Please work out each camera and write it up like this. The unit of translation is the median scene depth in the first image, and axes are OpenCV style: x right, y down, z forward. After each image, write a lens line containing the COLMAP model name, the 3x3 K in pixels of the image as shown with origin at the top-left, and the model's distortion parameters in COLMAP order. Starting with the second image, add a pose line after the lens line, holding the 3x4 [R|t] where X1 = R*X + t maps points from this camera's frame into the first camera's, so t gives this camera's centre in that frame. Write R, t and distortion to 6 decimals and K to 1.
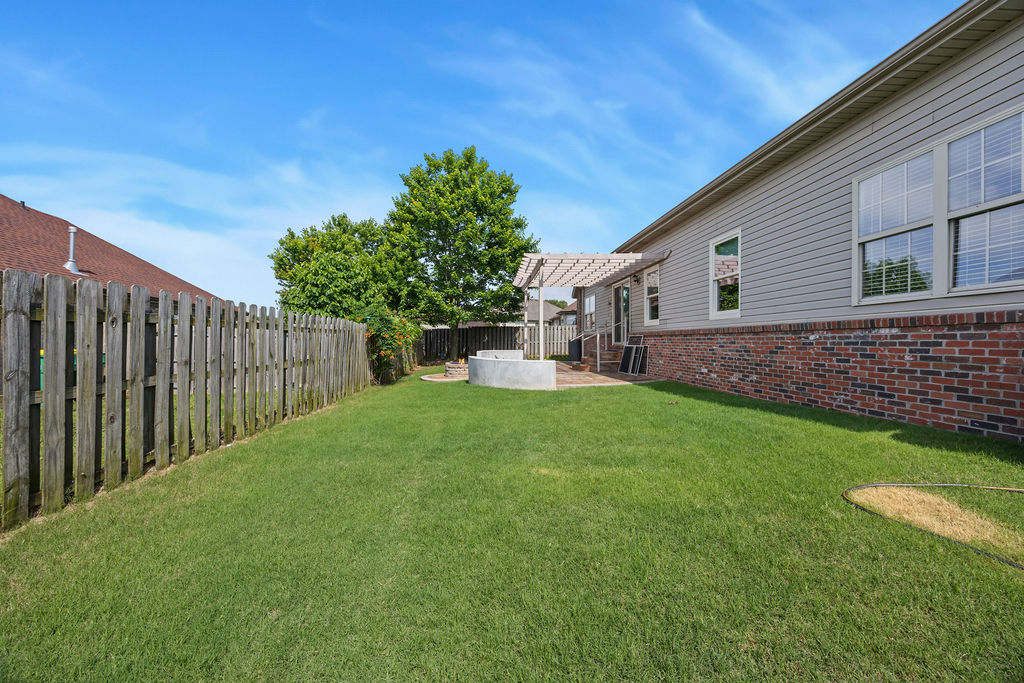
lens RADIAL K [[387.6, 0, 504.2], [0, 387.6, 342.3], [0, 0, 1]] dist [0.000763, 0.000586]
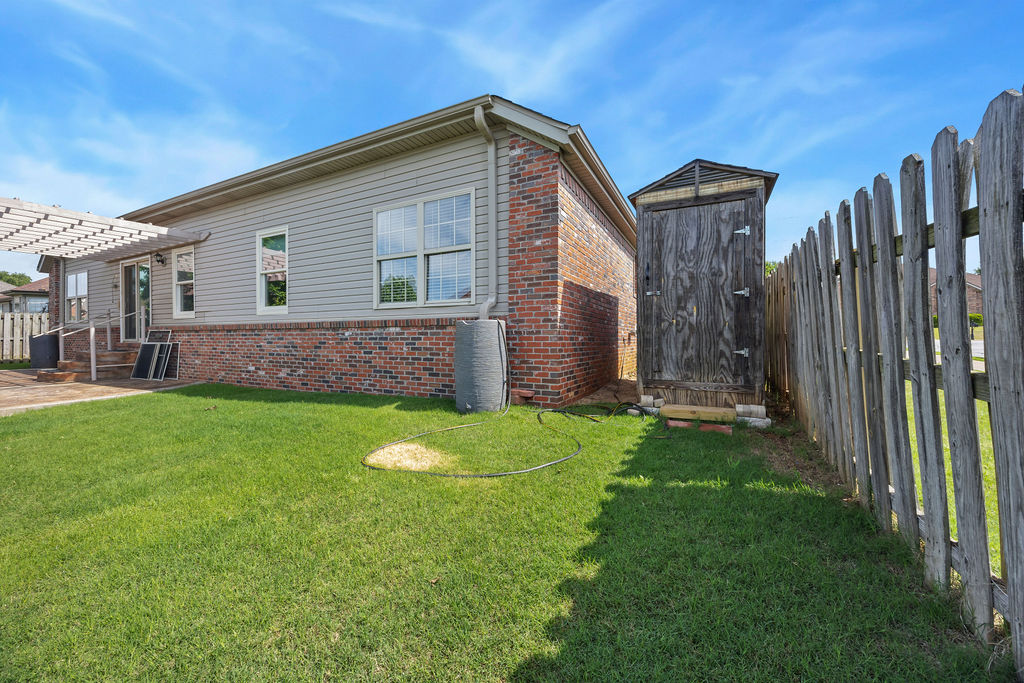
lens RADIAL K [[387.6, 0, 505.5], [0, 387.6, 338.8], [0, 0, 1]] dist [0.000763, 0.000586]
pose [[0.511765, -0.006418, 0.859102, 0.033277], [0.004838, 0.999978, 0.004589, -0.000442], [-0.859112, 0.001808, 0.511784, -0.017800]]
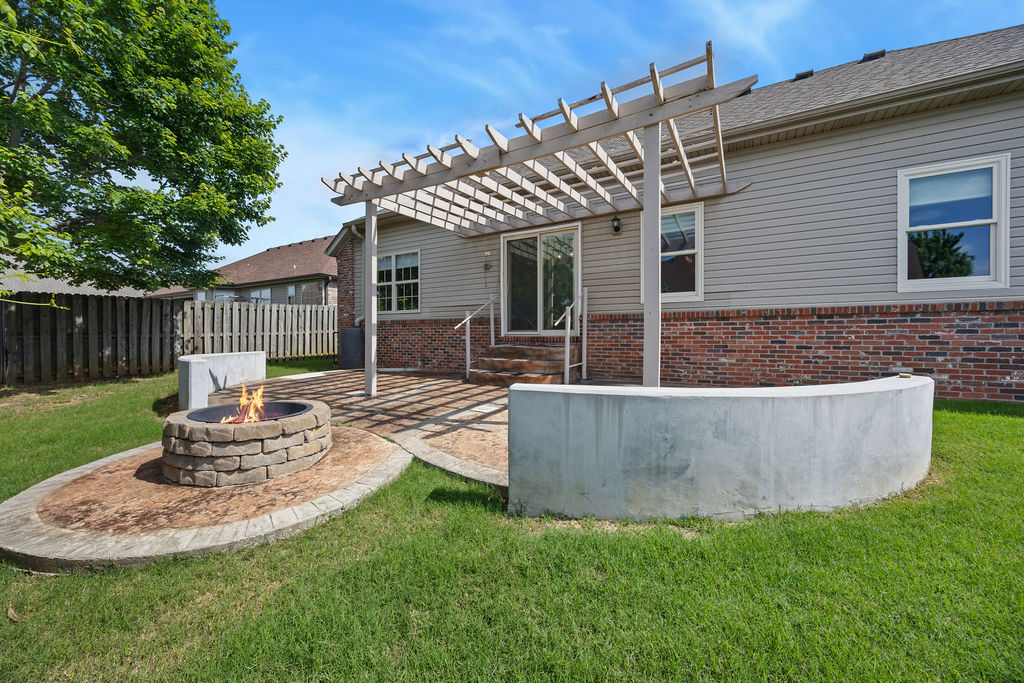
lens RADIAL K [[387.6, 0, 511.3], [0, 387.6, 340.2], [0, 0, 1]] dist [0.000763, 0.000586]
pose [[0.559750, -0.012395, 0.828569, -0.538159], [0.006419, 0.999923, 0.010622, 0.017860], [-0.828637, -0.000627, 0.559786, 1.676305]]
